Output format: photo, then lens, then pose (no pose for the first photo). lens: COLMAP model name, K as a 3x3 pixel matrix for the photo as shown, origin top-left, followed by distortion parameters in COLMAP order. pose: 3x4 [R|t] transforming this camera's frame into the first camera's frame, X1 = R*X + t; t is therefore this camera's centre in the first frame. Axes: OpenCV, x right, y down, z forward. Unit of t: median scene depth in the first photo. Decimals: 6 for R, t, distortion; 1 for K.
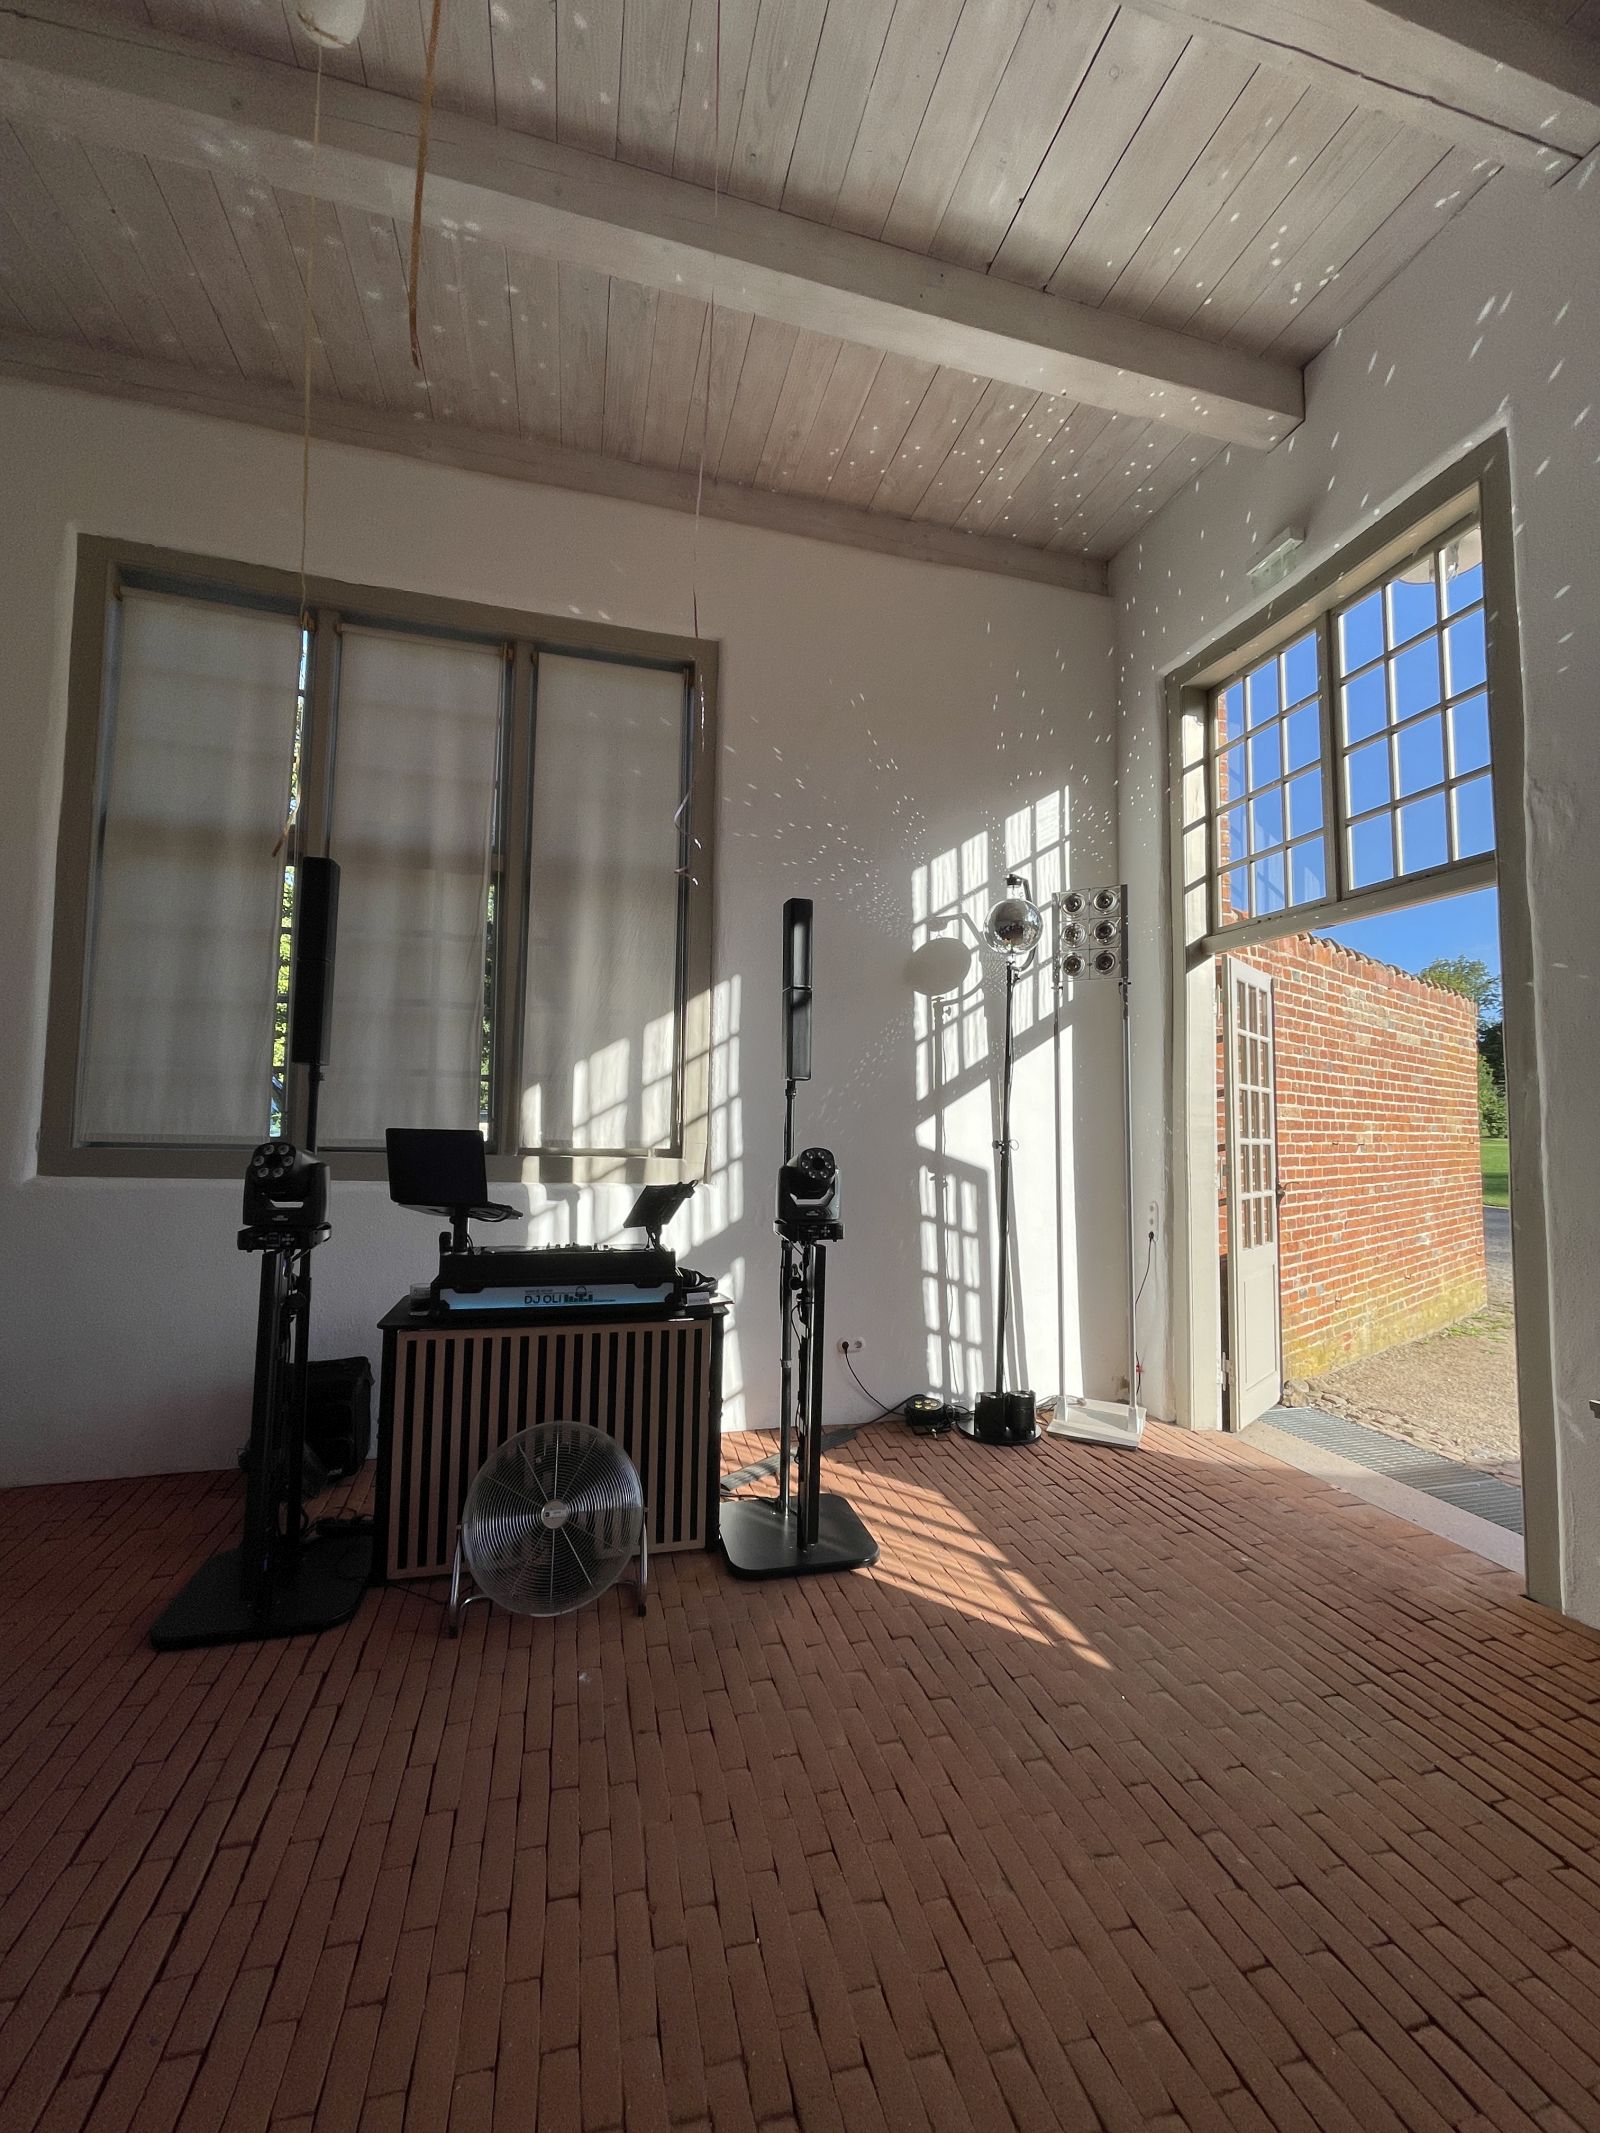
lens RADIAL K [[863.3, 0, 800.0], [0, 863.3, 1066.5], [0, 0, 1]] dist [-0.014456, -0.000046]
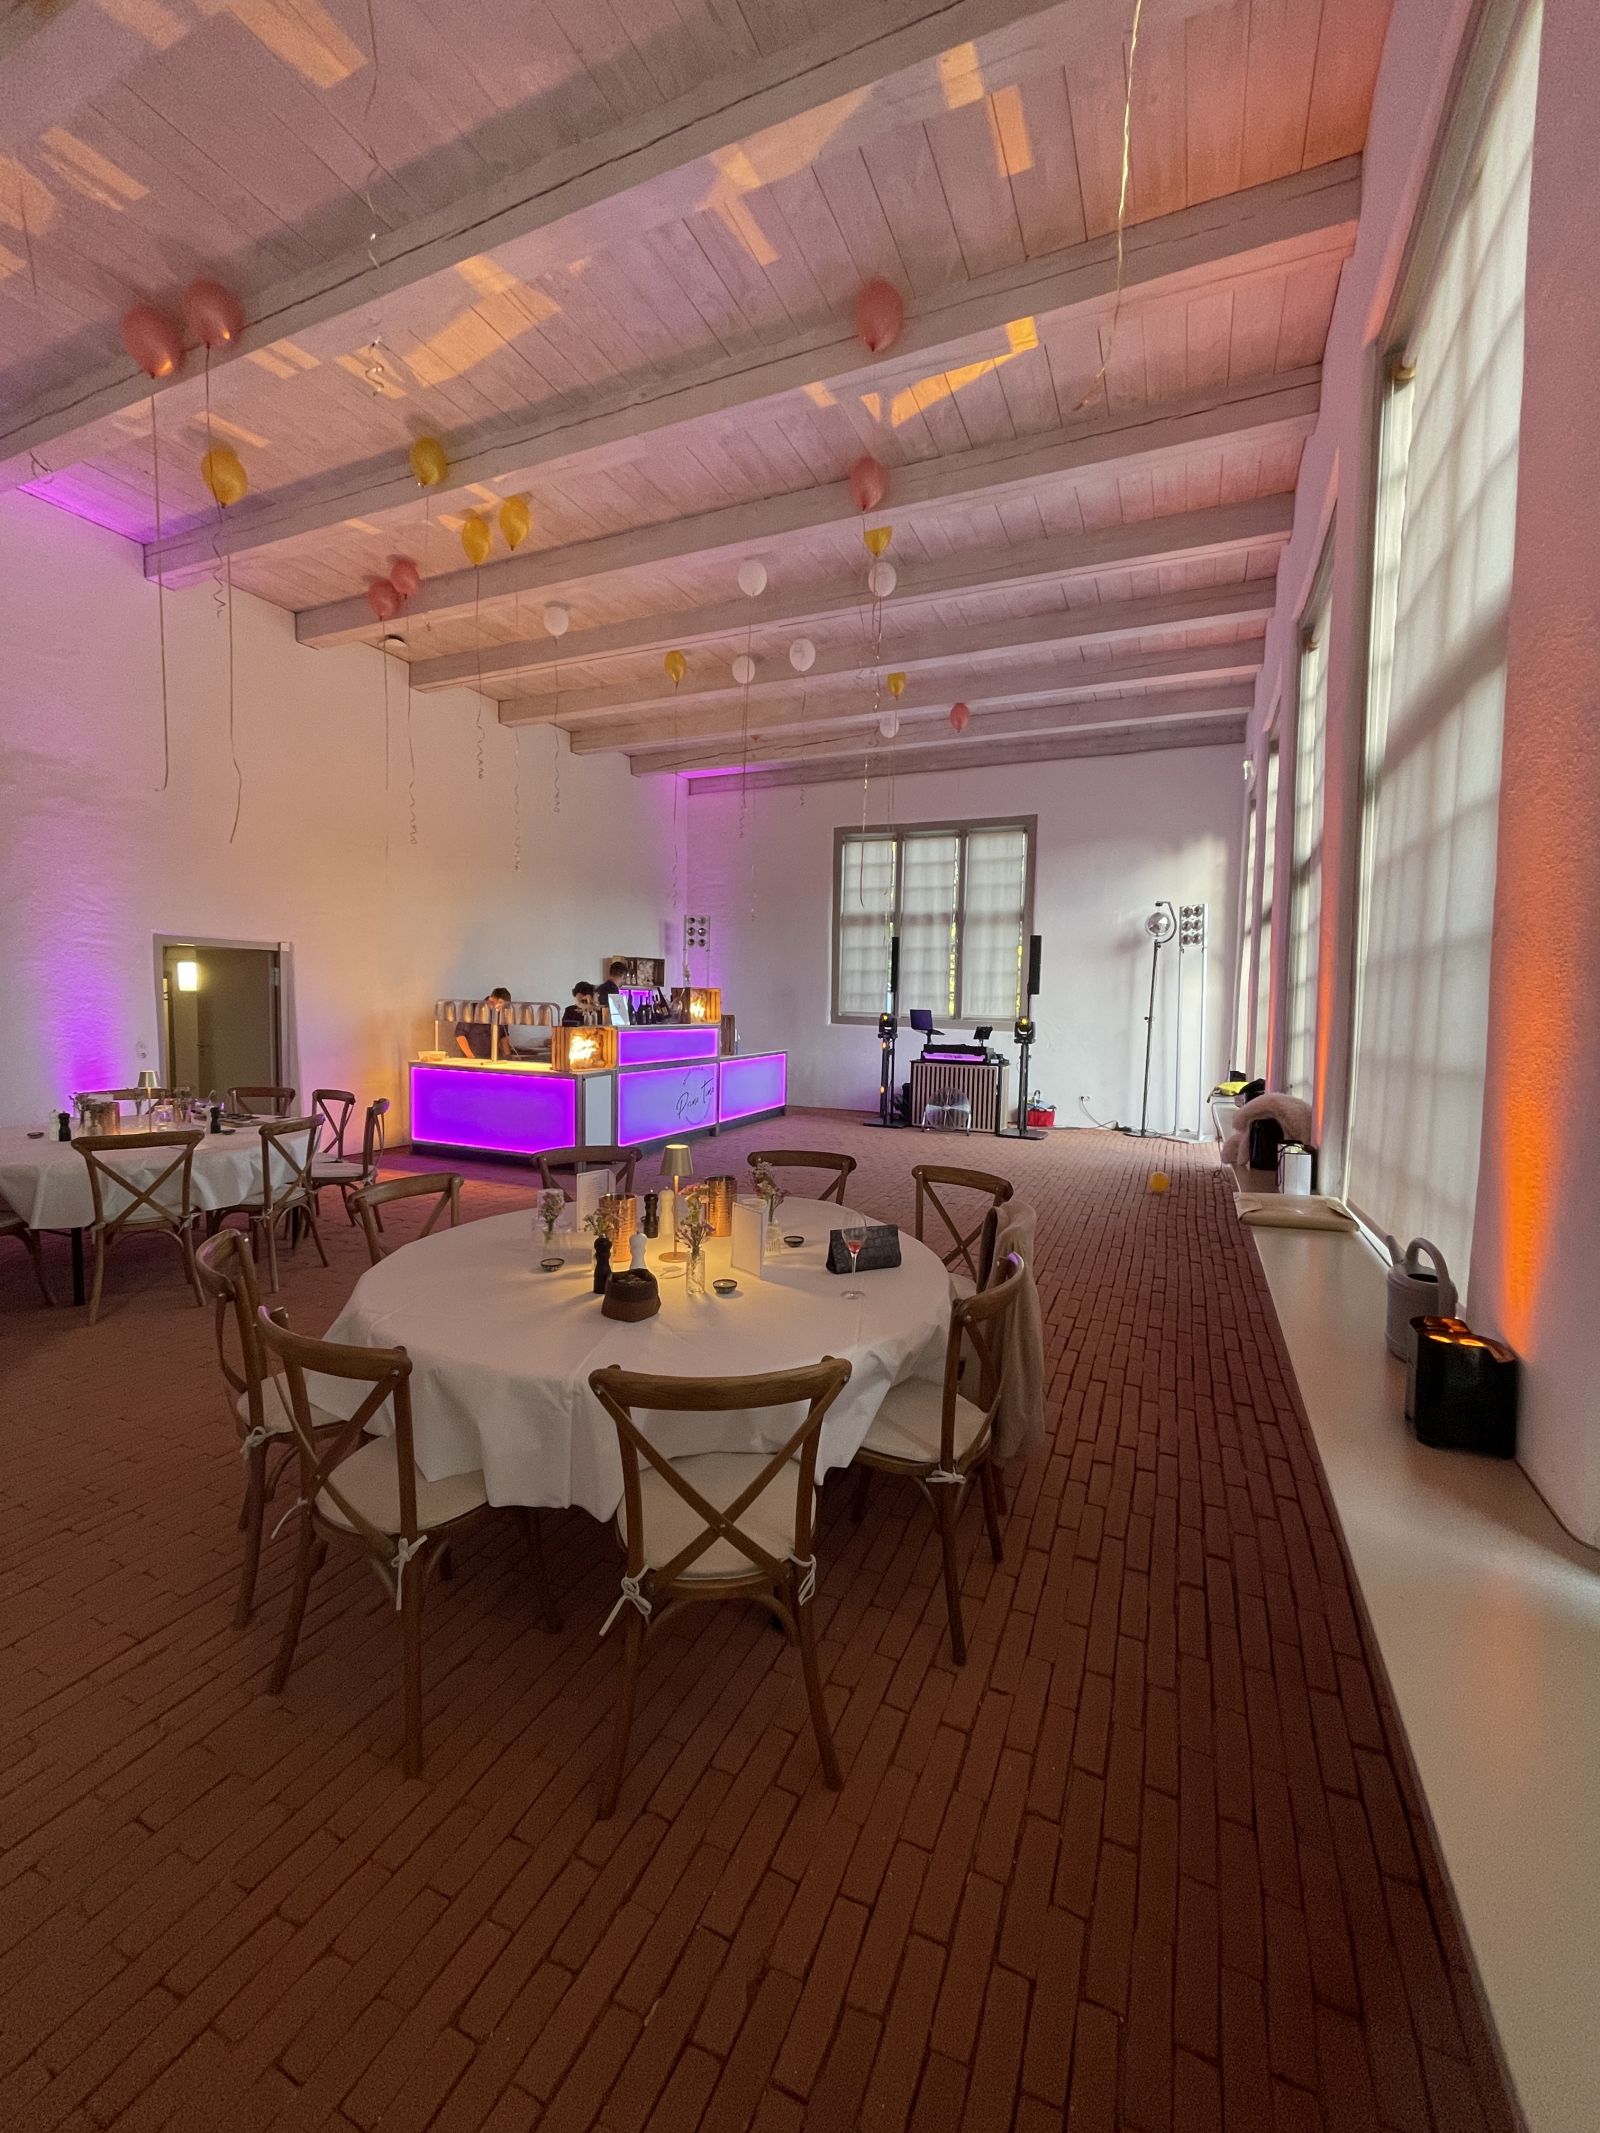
lens RADIAL K [[863.3, 0, 800.0], [0, 863.3, 1066.5], [0, 0, 1]] dist [-0.014456, -0.000046]
pose [[0.777480, 0.029657, -0.628208, 1.086754], [0.038769, 0.994728, 0.094941, -0.044875], [0.627712, -0.098170, 0.772231, -1.603227]]
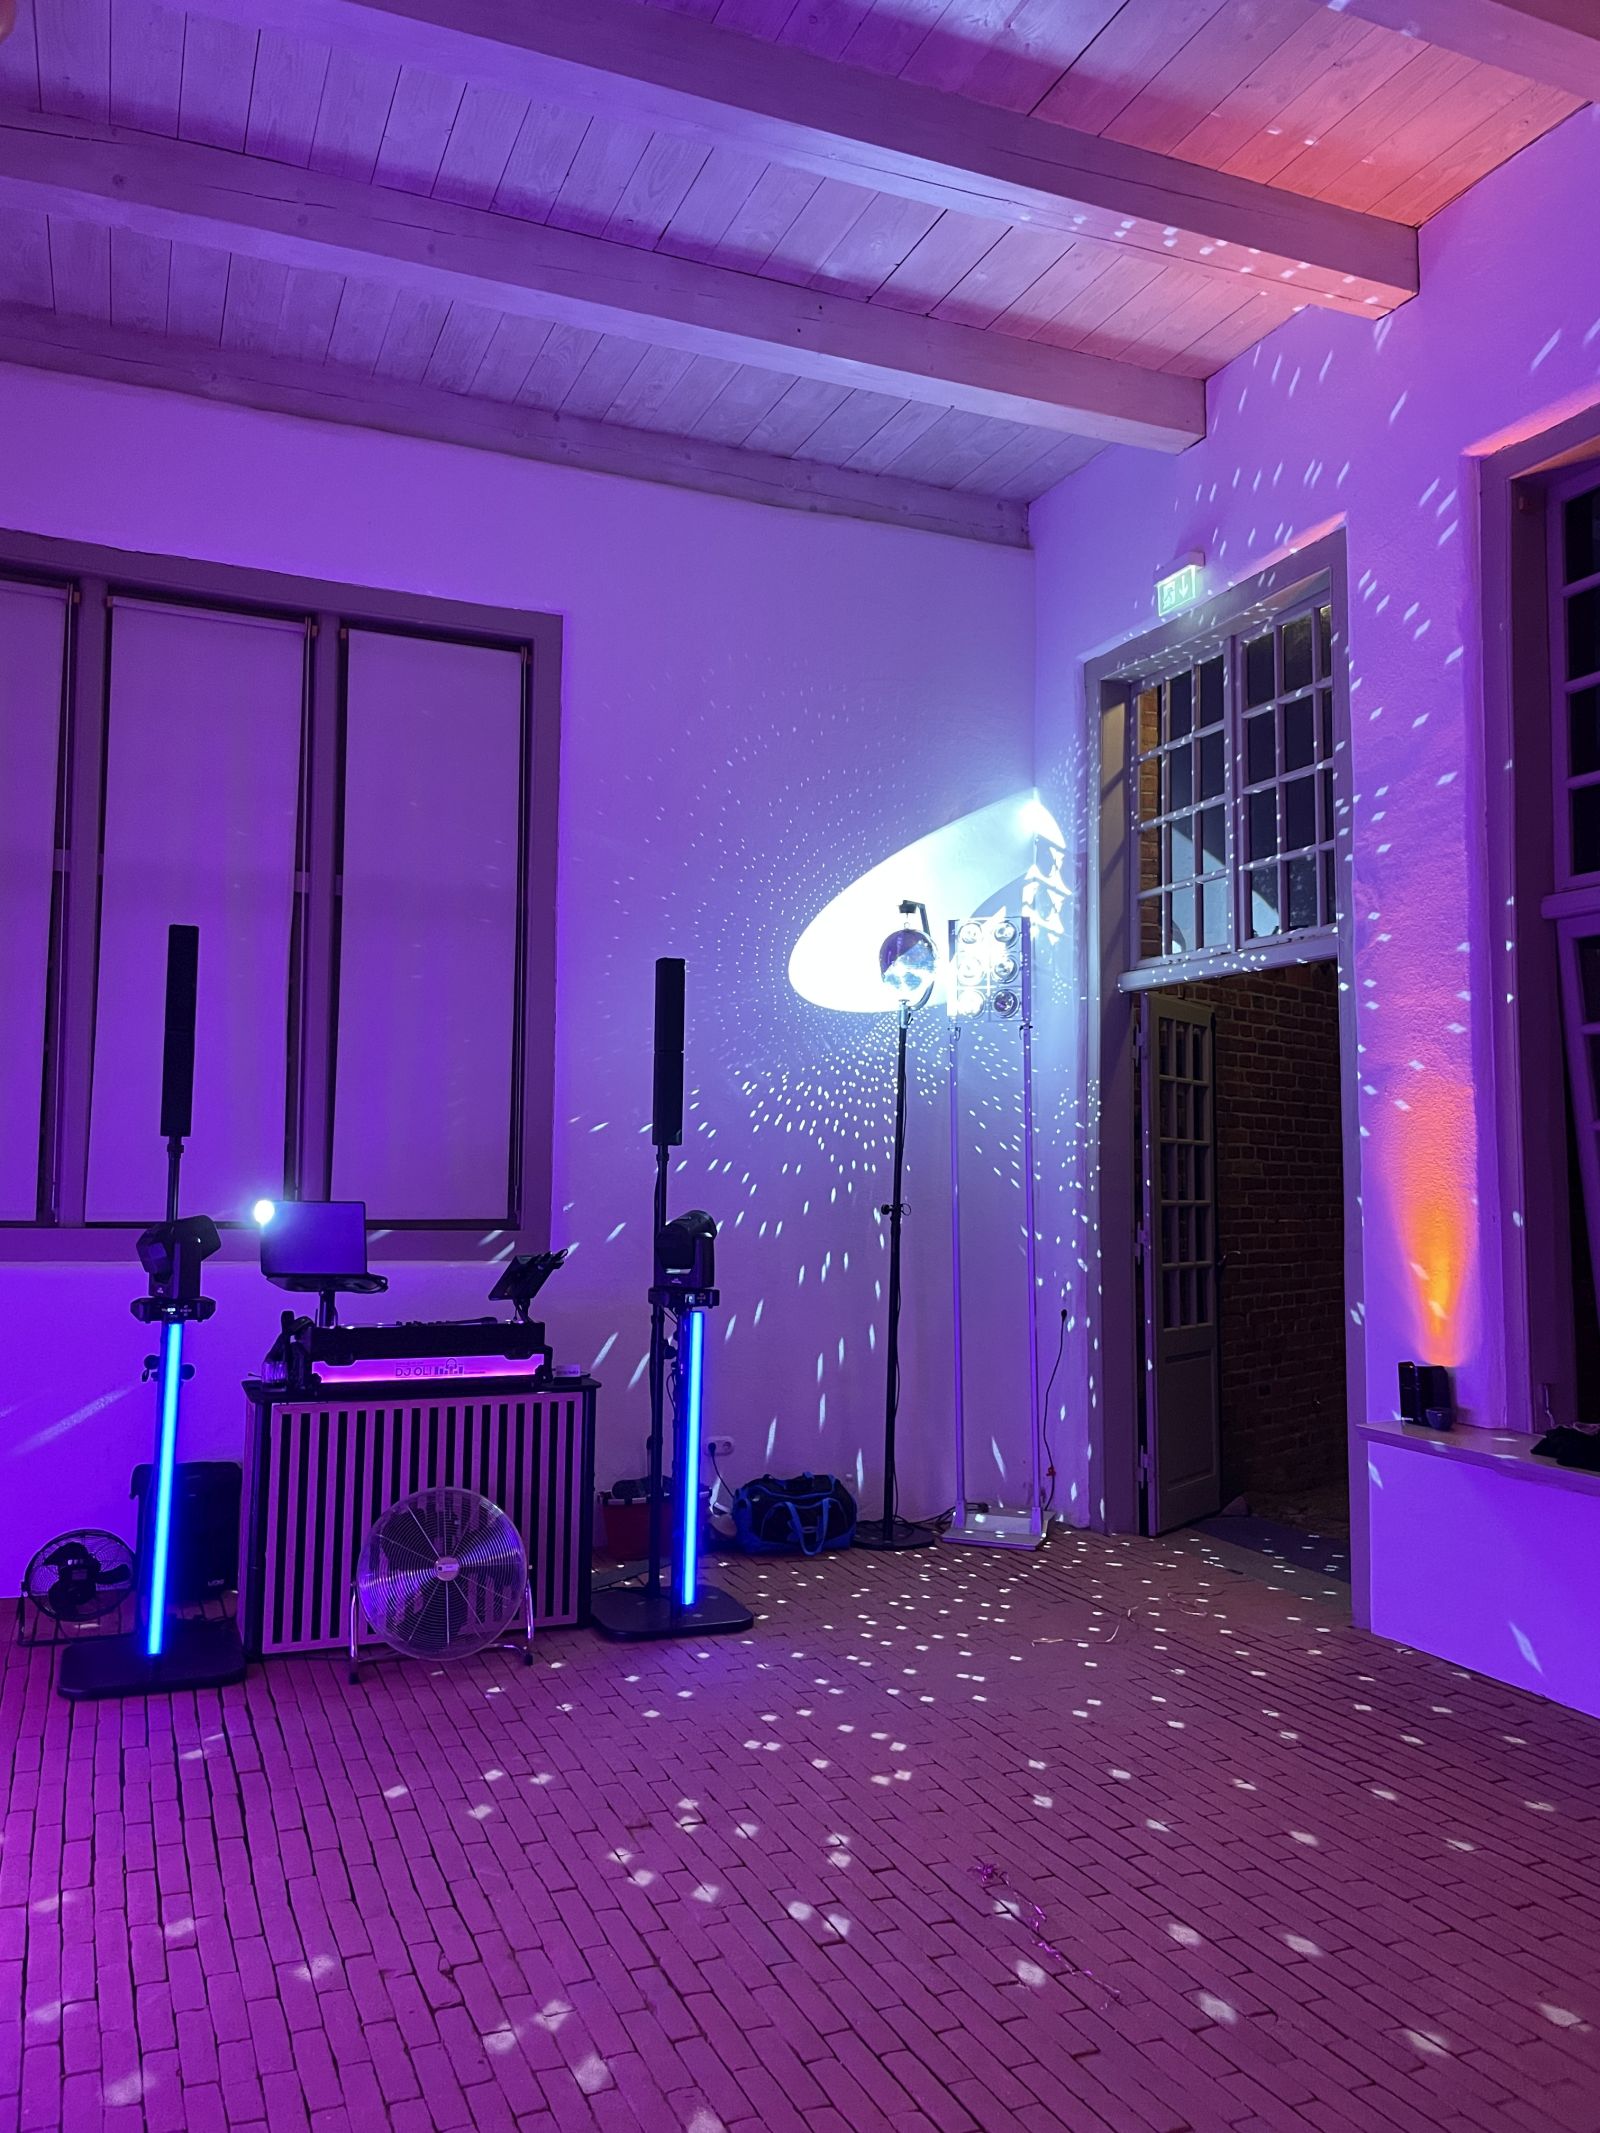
lens RADIAL K [[1603.0, 0, 800.0], [0, 1603.0, 1066.5], [0, 0, 1]] dist [0.001730, -0.000573]
pose [[0.992010, 0.001759, 0.126146, -0.069574], [-0.001634, 0.999998, -0.001094, -0.059886], [-0.126147, 0.000879, 0.992011, -0.664245]]
